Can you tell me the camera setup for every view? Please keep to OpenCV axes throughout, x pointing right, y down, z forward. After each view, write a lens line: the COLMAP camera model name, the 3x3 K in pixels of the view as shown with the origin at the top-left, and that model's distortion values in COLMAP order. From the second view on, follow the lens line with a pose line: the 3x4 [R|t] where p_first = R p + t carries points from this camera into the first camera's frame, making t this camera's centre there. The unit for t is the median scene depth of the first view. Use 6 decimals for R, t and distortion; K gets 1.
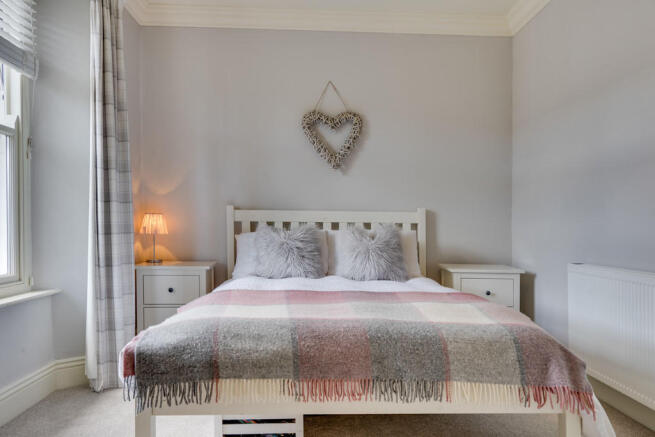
lens RADIAL K [[464.8, 0, 326.9], [0, 464.8, 229.1], [0, 0, 1]] dist [0.003335, 0.001650]
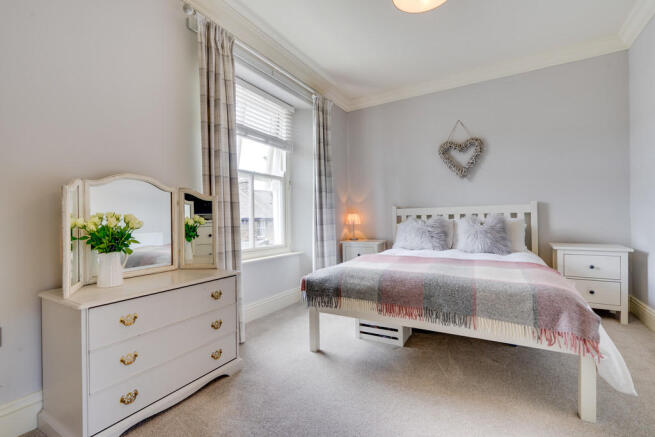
lens RADIAL K [[296.1, 0, 327.5], [0, 296.1, 218.5], [0, 0, 1]] dist [-0.002829, 0.000503]
pose [[0.840756, -0.030192, -0.540572, 0.229767], [0.026199, 0.999543, -0.015079, 0.003463], [0.540780, -0.001485, 0.841162, -0.049544]]
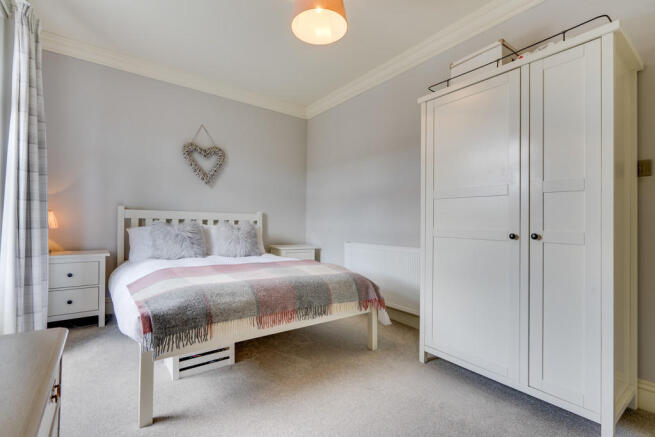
lens RADIAL K [[297.2, 0, 327.5], [0, 297.2, 218.5], [0, 0, 1]] dist [0.000053, 0.000415]
pose [[0.828535, 0.013498, 0.559774, -0.263236], [-0.003646, 0.999818, -0.018714, -0.003300], [-0.559925, 0.013464, 0.828434, -0.011775]]
